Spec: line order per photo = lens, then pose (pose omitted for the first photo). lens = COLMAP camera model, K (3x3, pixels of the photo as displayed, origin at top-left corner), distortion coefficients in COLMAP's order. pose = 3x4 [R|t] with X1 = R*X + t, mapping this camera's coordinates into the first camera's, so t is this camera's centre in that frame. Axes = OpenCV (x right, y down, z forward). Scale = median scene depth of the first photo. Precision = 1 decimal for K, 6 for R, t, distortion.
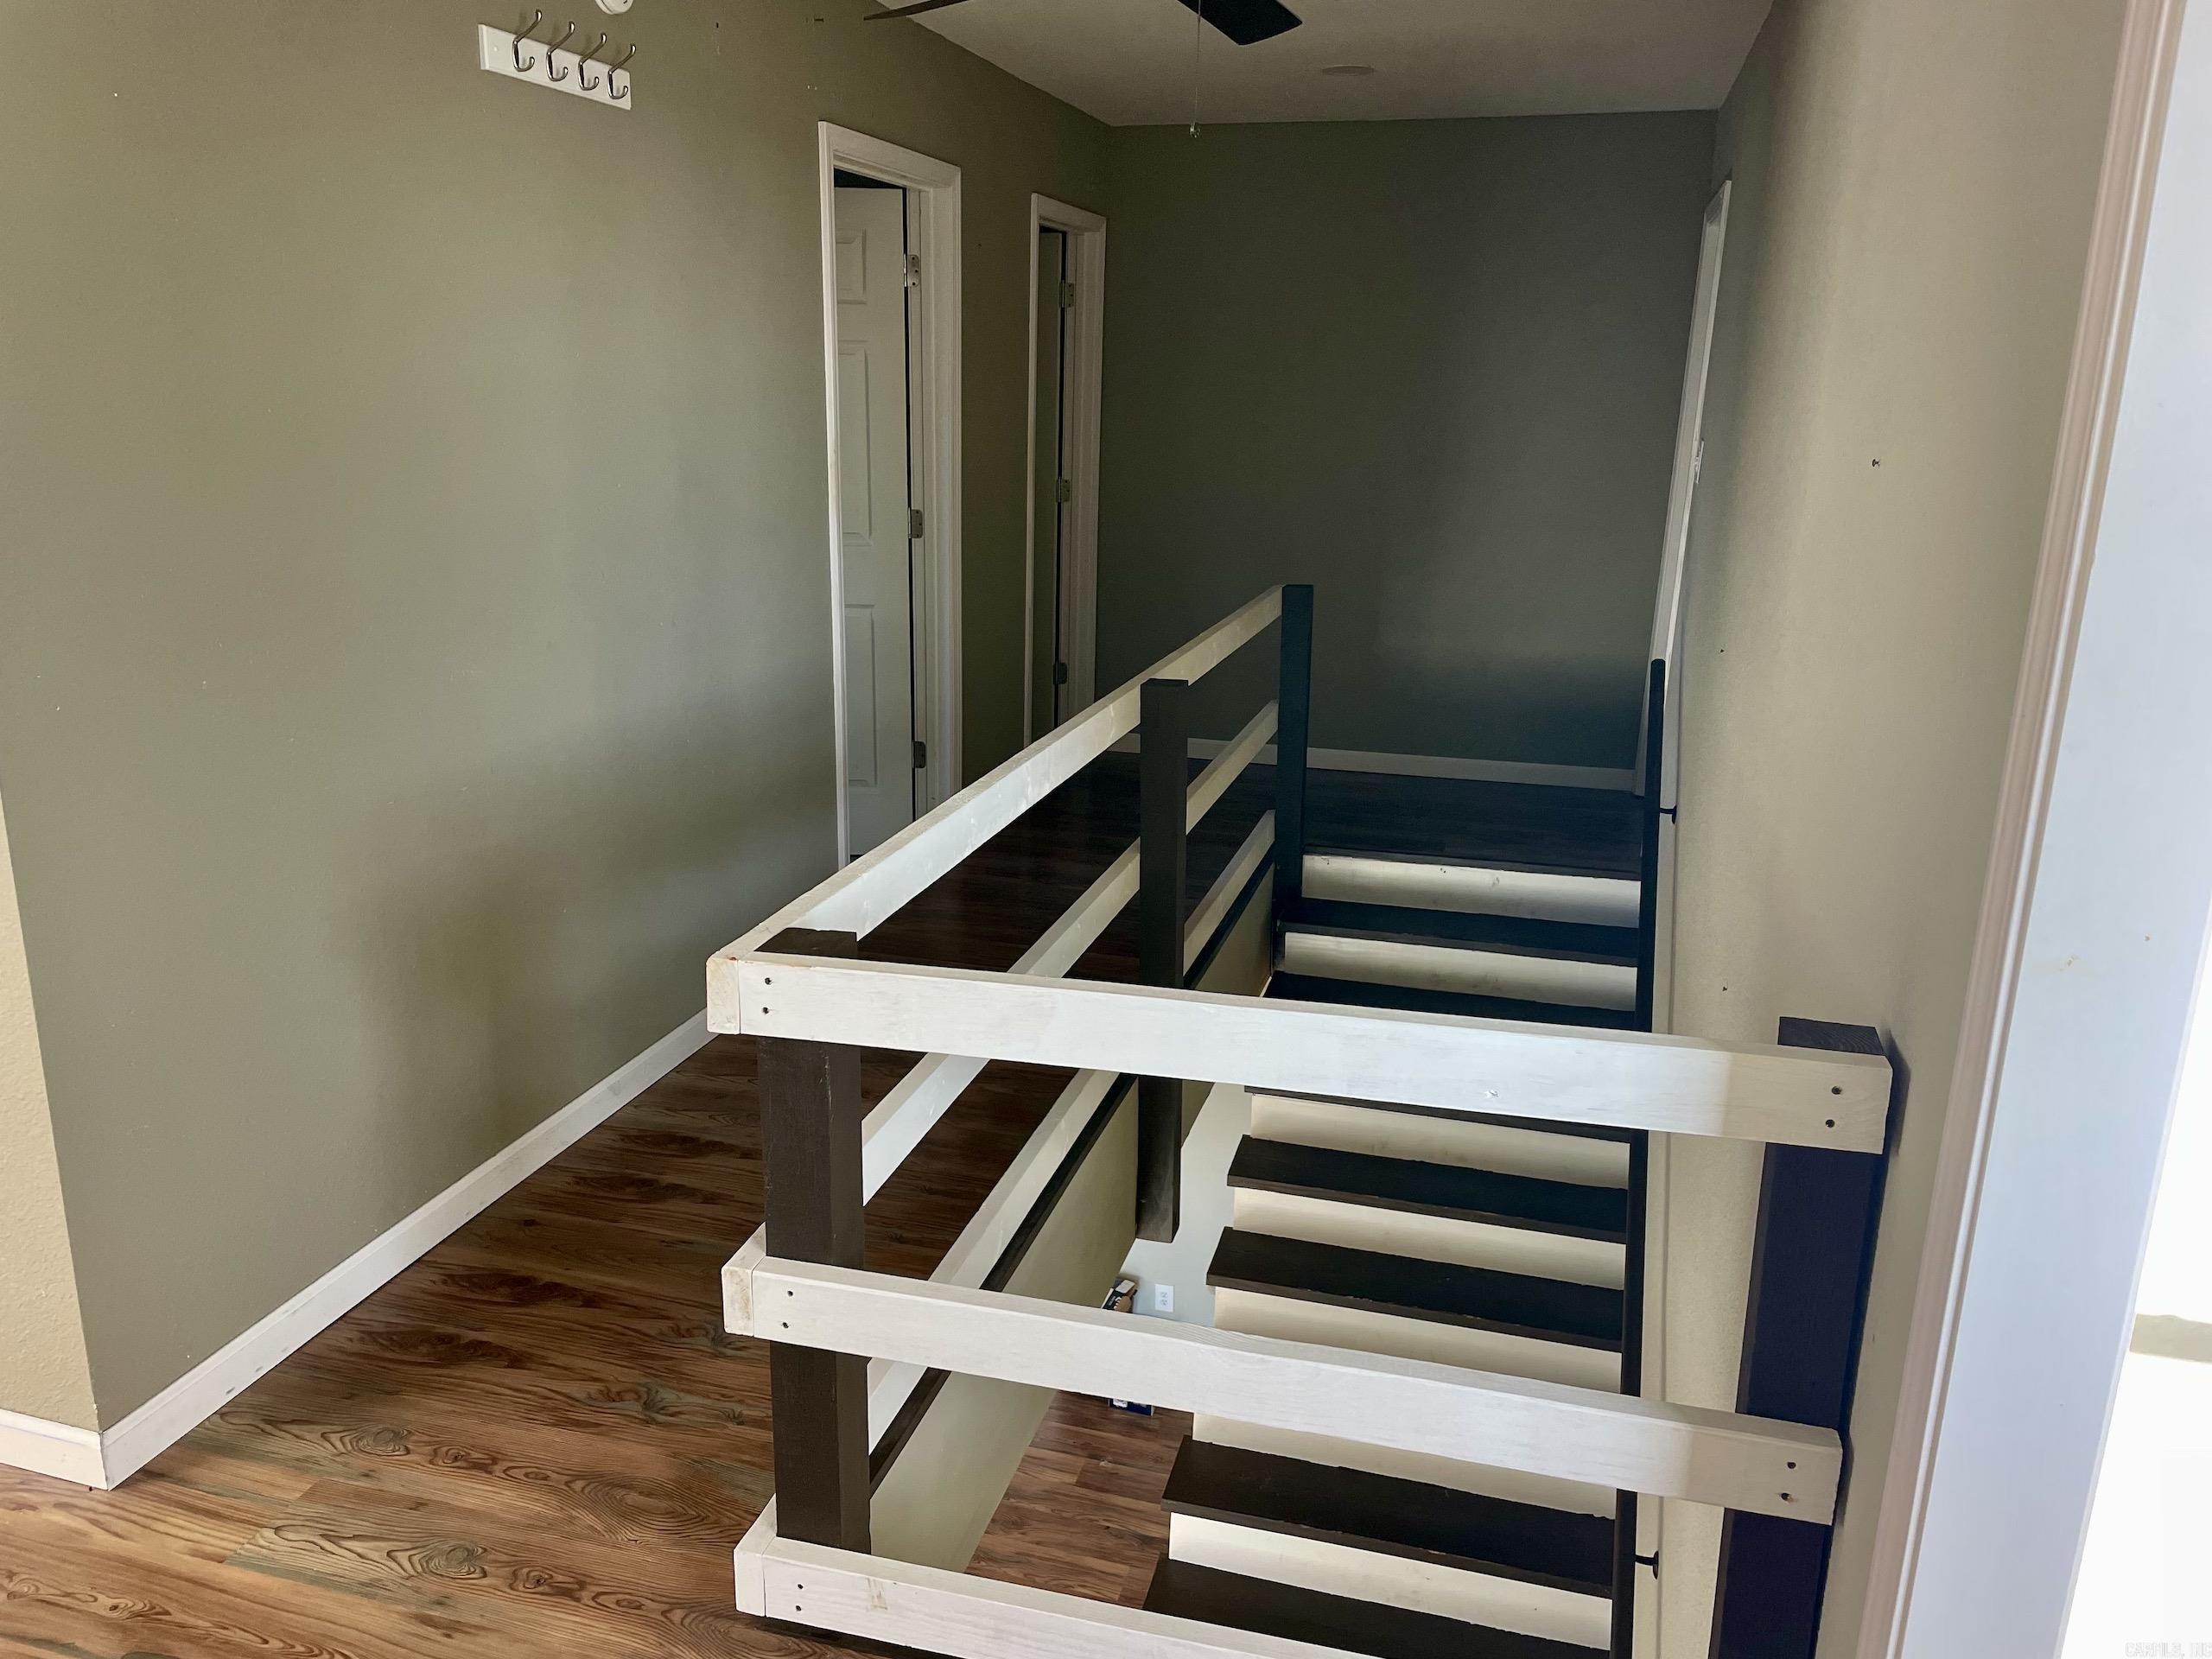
lens RADIAL K [[1663.0, 0, 1102.3], [0, 1663.0, 826.1], [0, 0, 1]] dist [0.086857, -0.106202]
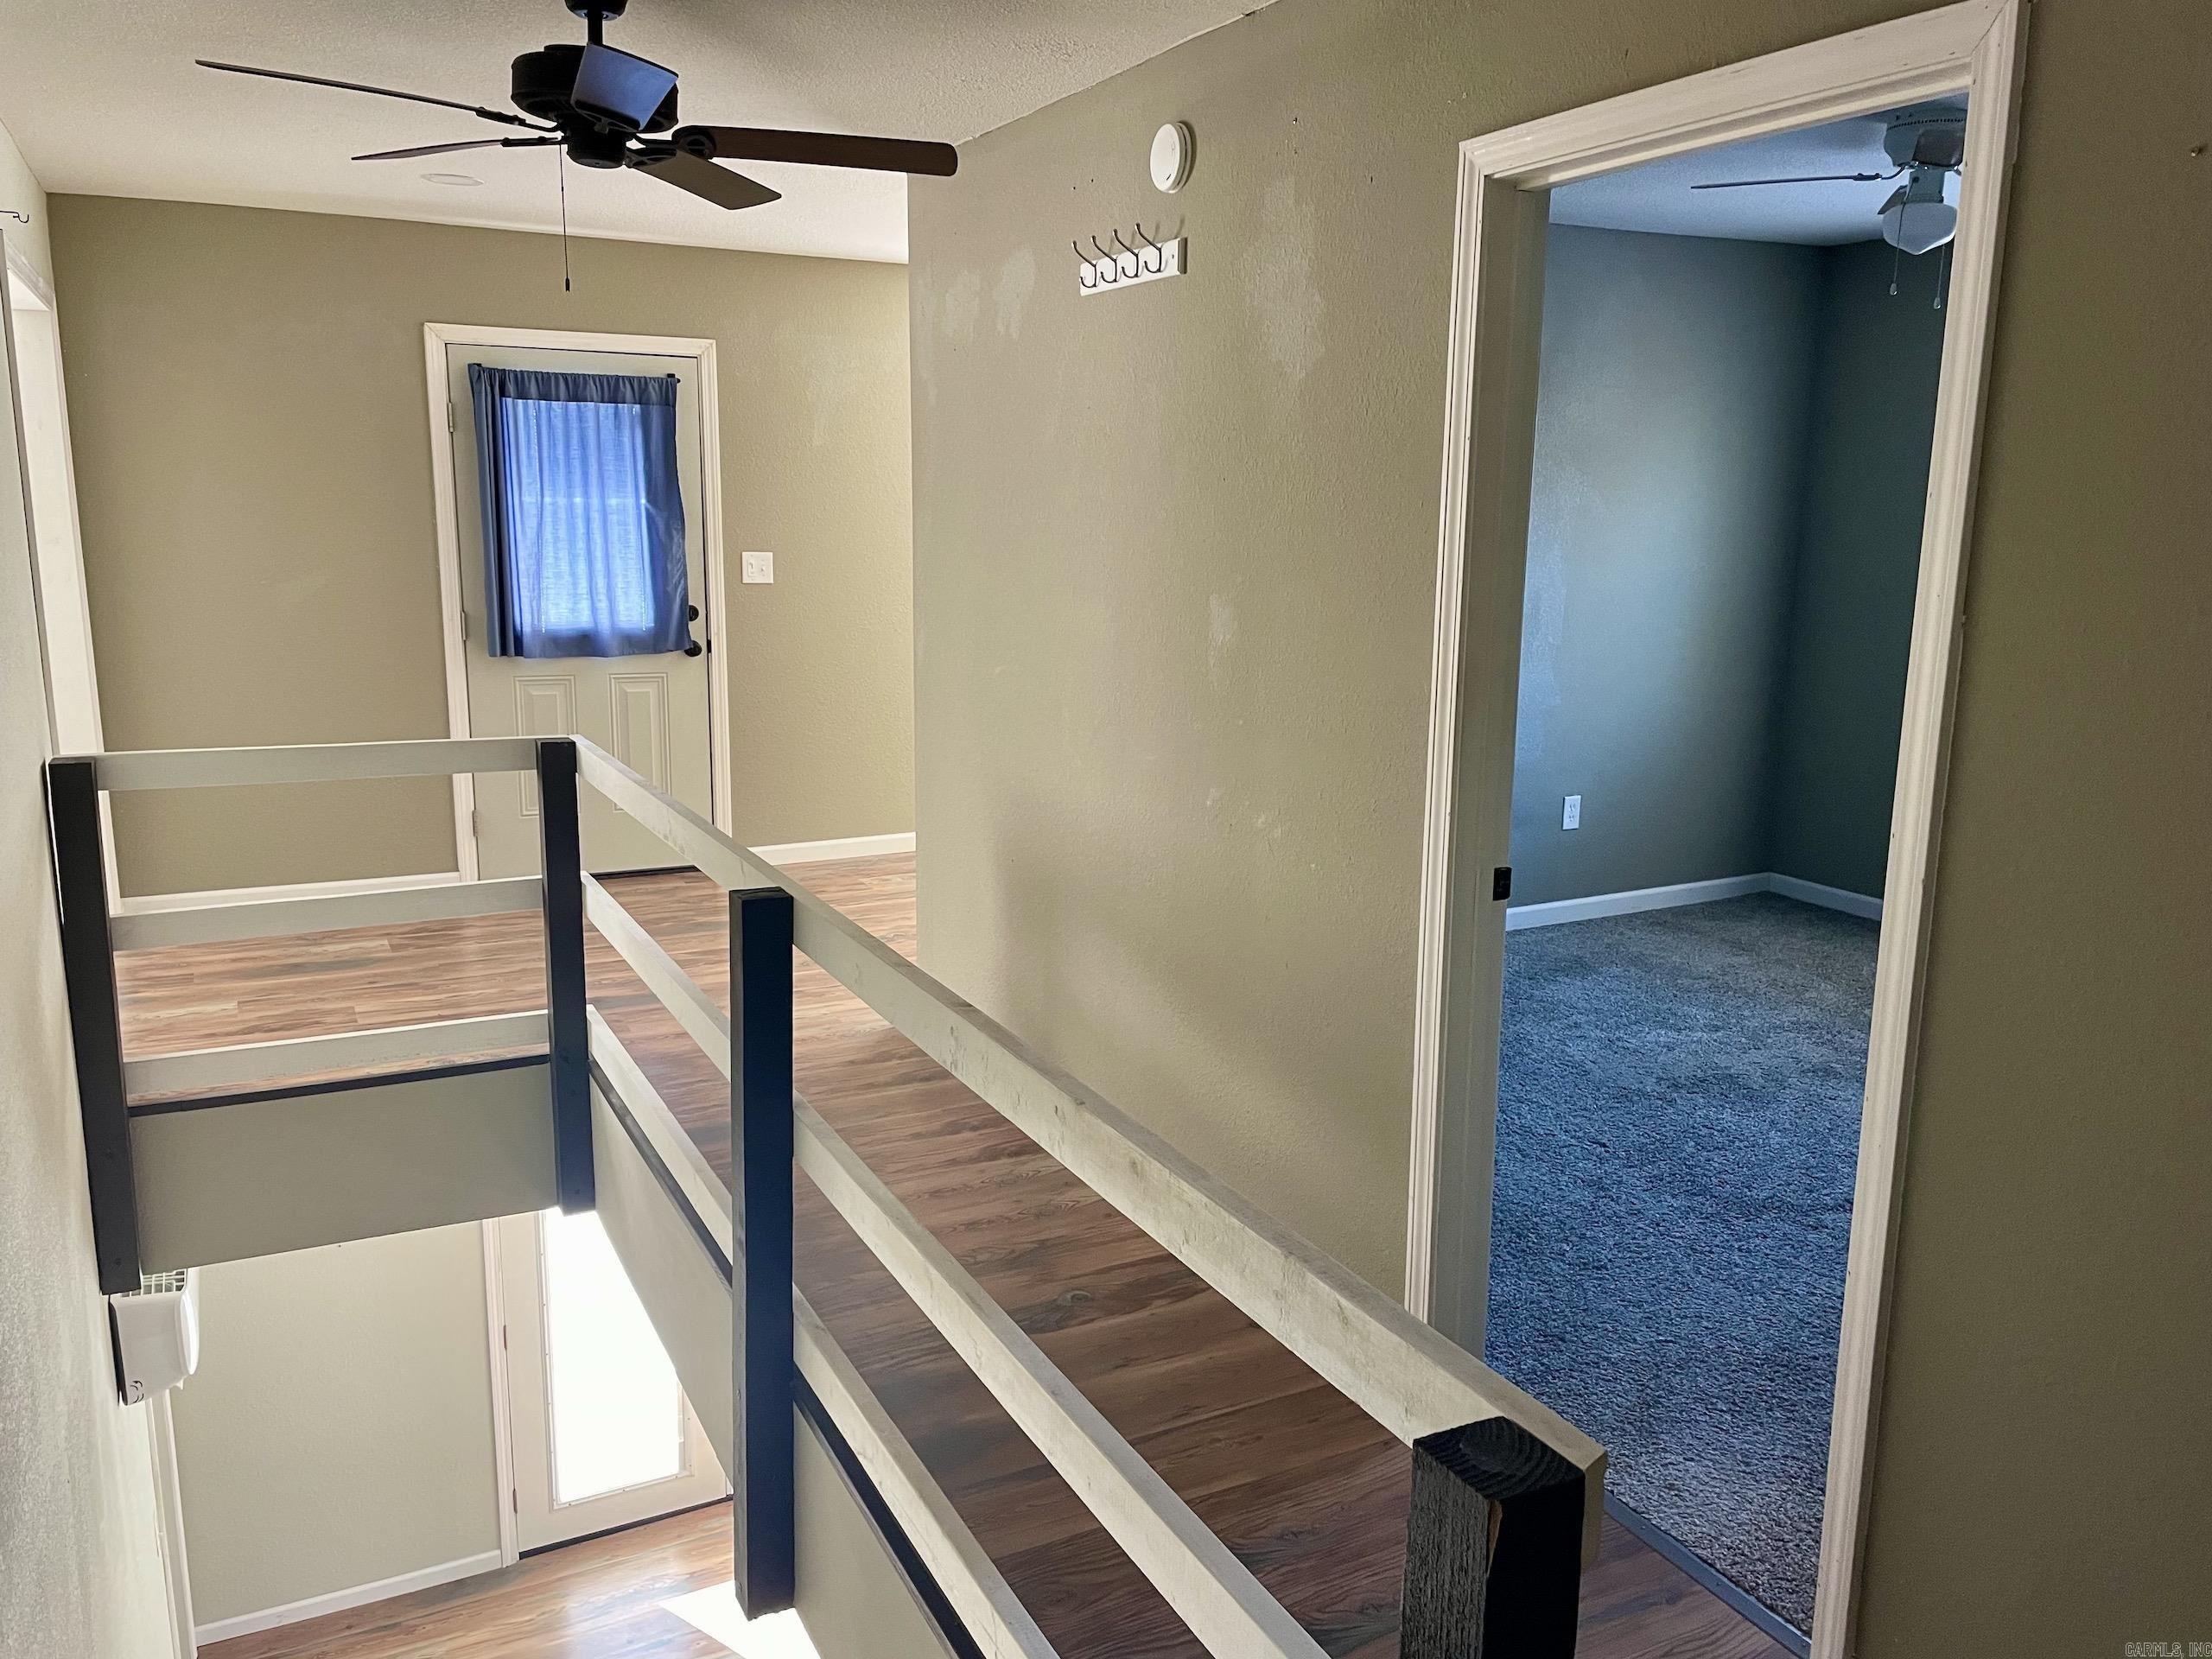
lens RADIAL K [[1663.0, 0, 1093.8], [0, 1663.0, 833.0], [0, 0, 1]] dist [0.086857, -0.106202]
pose [[-0.732993, 0.111869, -0.670974, 0.501347], [-0.204731, 0.904369, 0.374436, -0.495387], [0.648696, 0.411828, -0.639993, 1.795747]]
